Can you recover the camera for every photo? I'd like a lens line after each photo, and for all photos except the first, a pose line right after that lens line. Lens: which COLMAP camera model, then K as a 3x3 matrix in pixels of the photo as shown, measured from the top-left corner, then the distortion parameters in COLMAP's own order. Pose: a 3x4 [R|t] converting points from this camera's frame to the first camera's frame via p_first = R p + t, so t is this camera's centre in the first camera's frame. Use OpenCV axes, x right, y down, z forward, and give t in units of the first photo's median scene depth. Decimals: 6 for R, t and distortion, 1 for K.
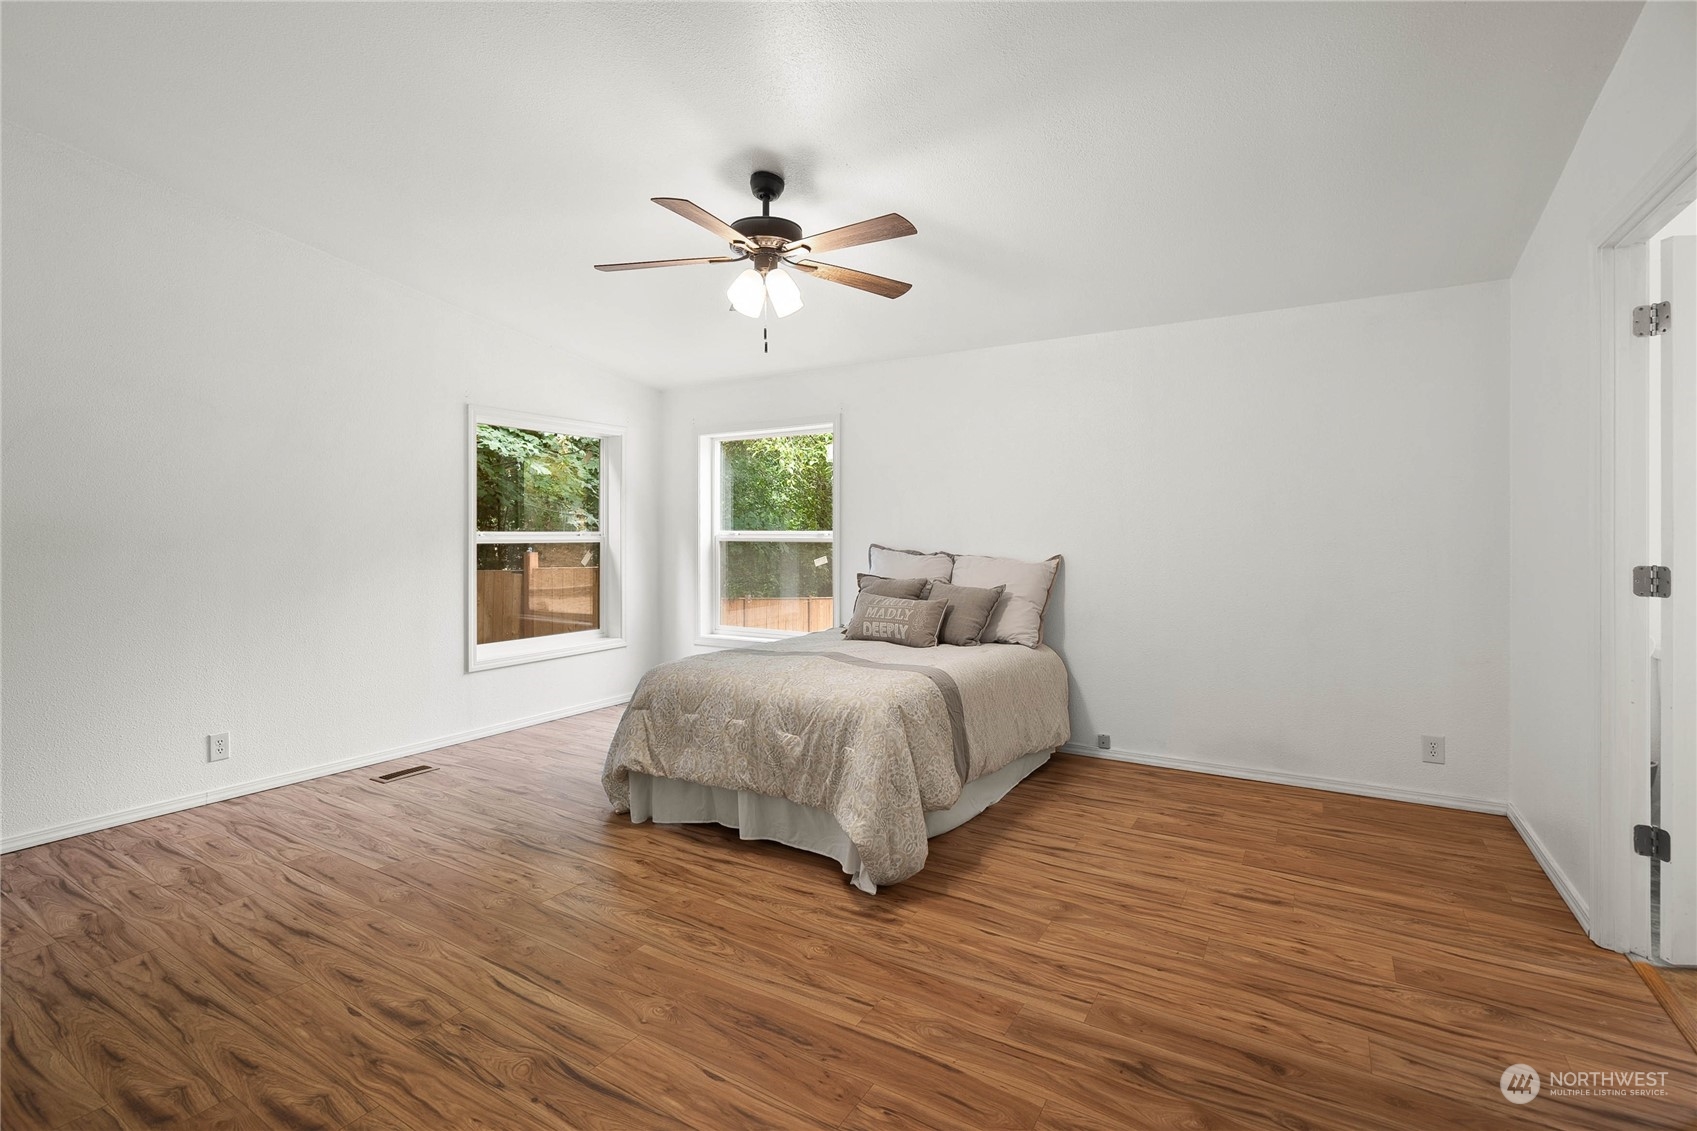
lens RADIAL K [[781.9, 0, 839.0], [0, 781.9, 536.7], [0, 0, 1]] dist [-0.001908, -0.000154]
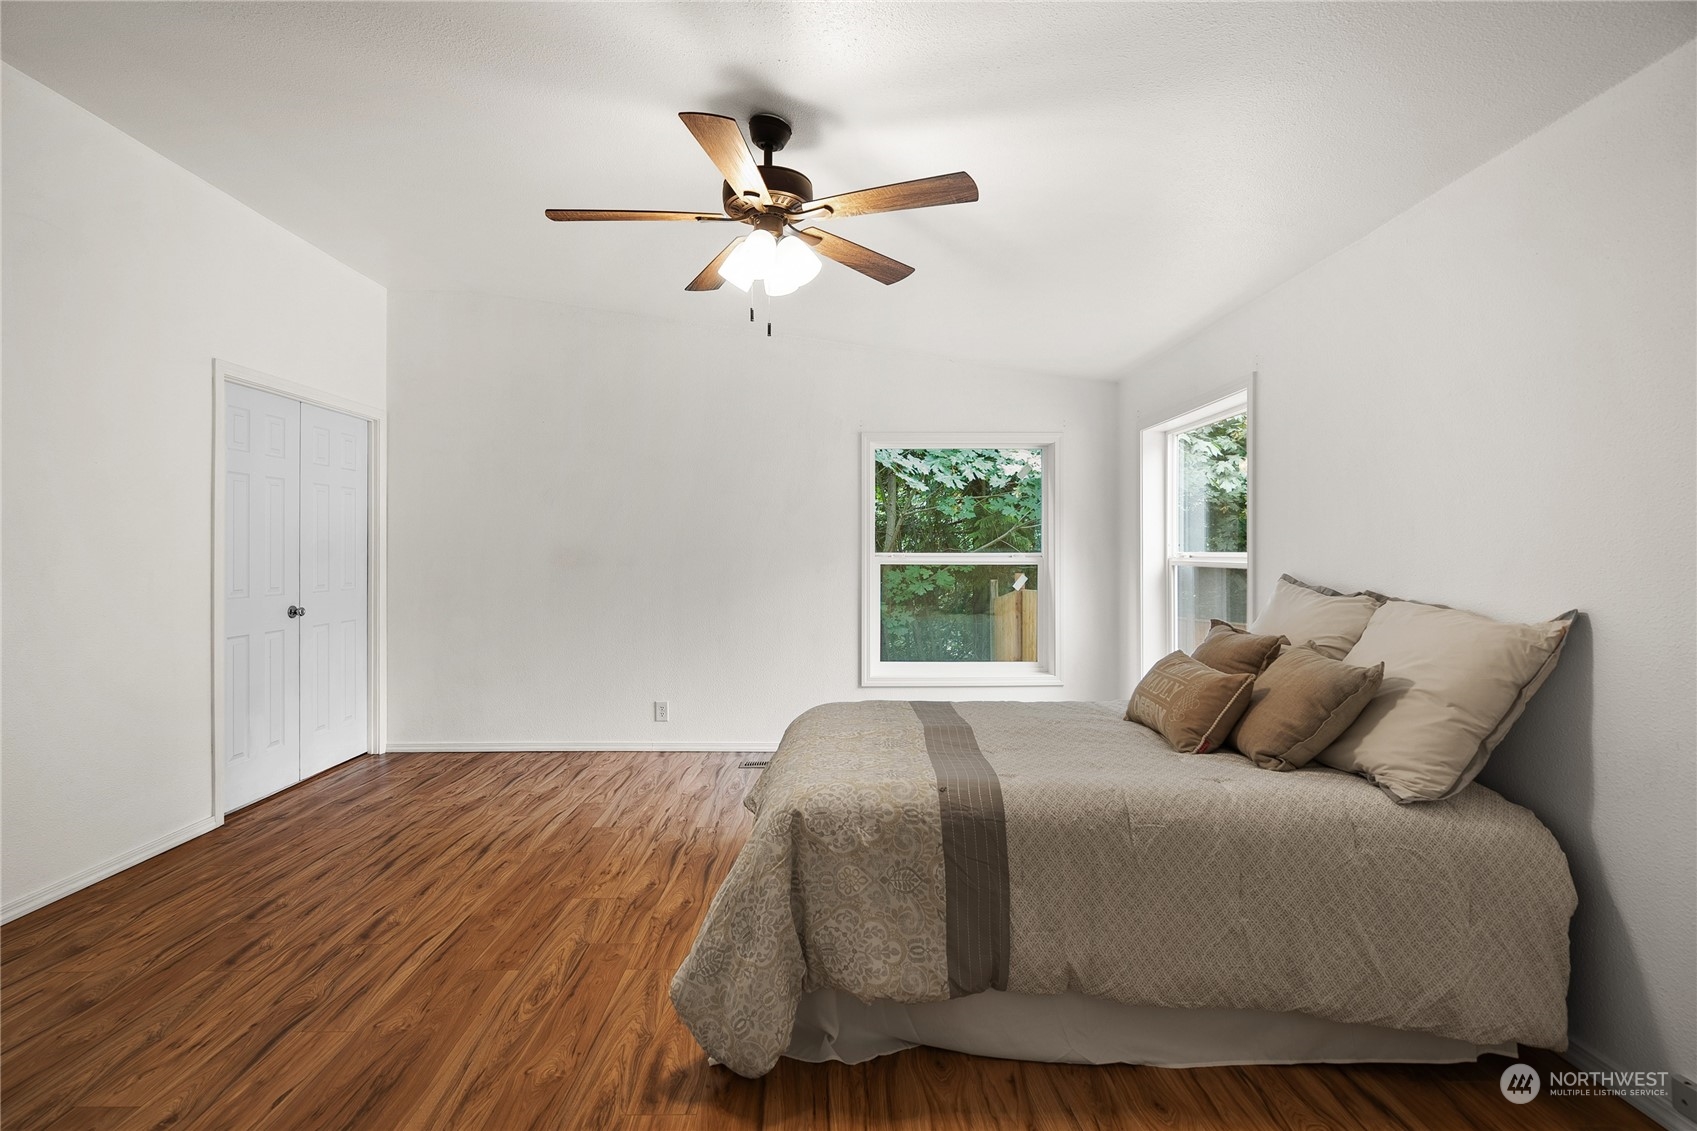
lens RADIAL K [[791.2, 0, 845.6], [0, 791.2, 543.5], [0, 0, 1]] dist [-0.002589, -0.000339]
pose [[0.534645, -0.007949, -0.845039, 0.643269], [-0.005230, 0.999905, -0.012714, -0.008167], [0.845061, 0.011217, 0.534553, 0.628032]]
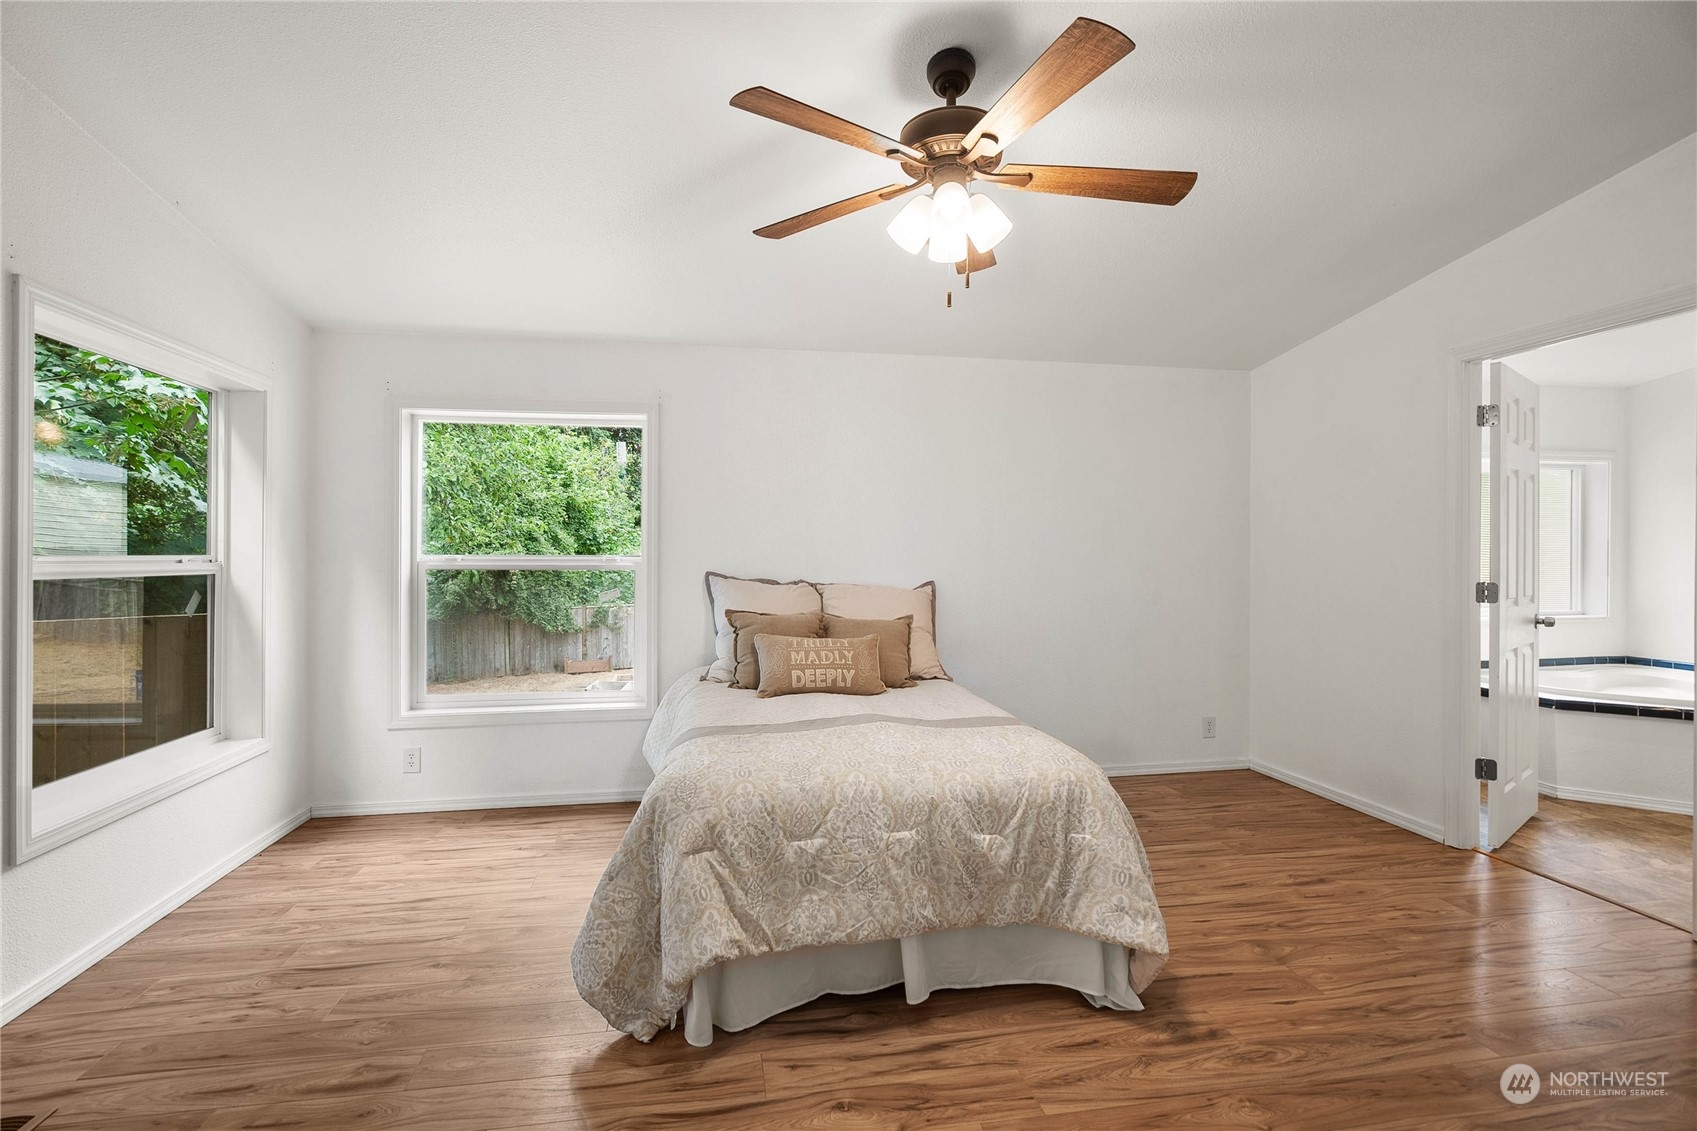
lens RADIAL K [[763.6, 0, 838.1], [0, 763.6, 557.6], [0, 0, 1]] dist [-0.002607, 0.001329]
pose [[0.751488, 0.000857, 0.659746, -0.626576], [0.001532, 0.999994, -0.003043, -0.004680], [-0.659745, 0.003298, 0.751482, 0.544311]]
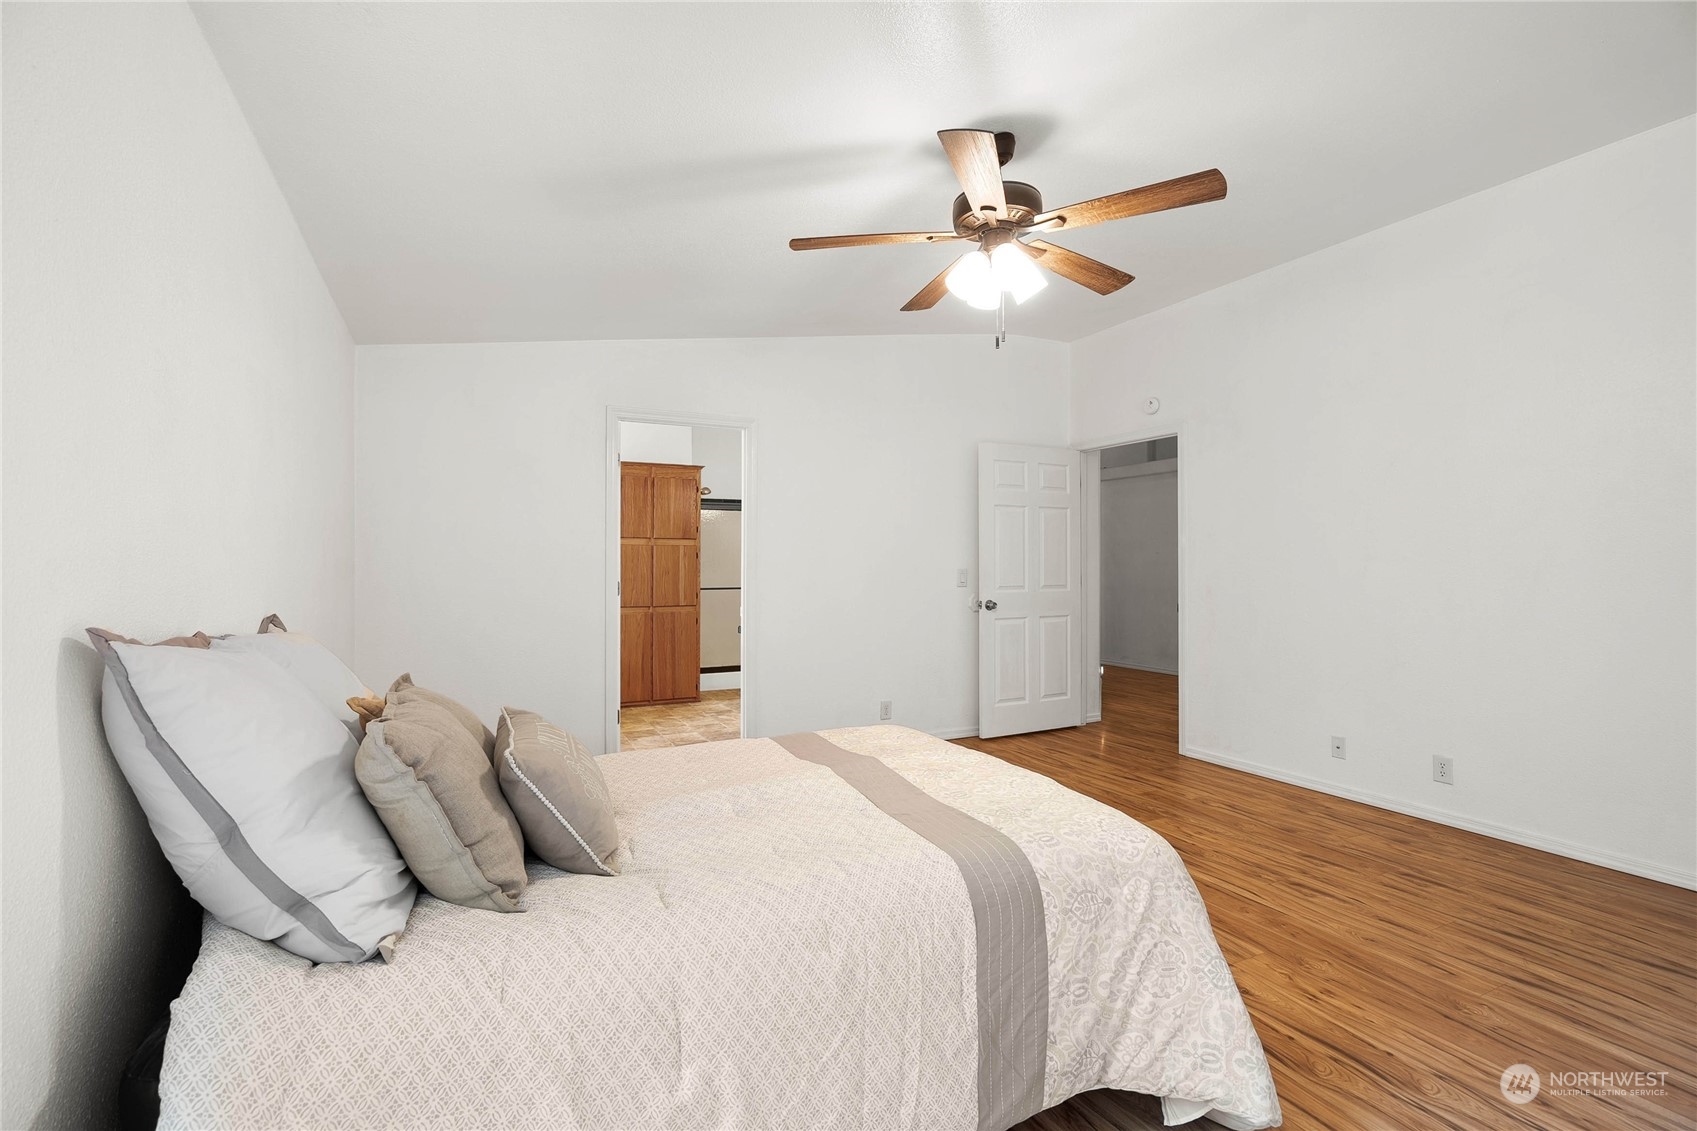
lens RADIAL K [[763.6, 0, 838.1], [0, 763.6, 557.6], [0, 0, 1]] dist [-0.002607, 0.001329]
pose [[-0.841314, 0.006560, 0.540507, -0.387502], [0.007325, 0.999973, -0.000735, -0.012236], [-0.540498, 0.003340, -0.841339, 1.774209]]
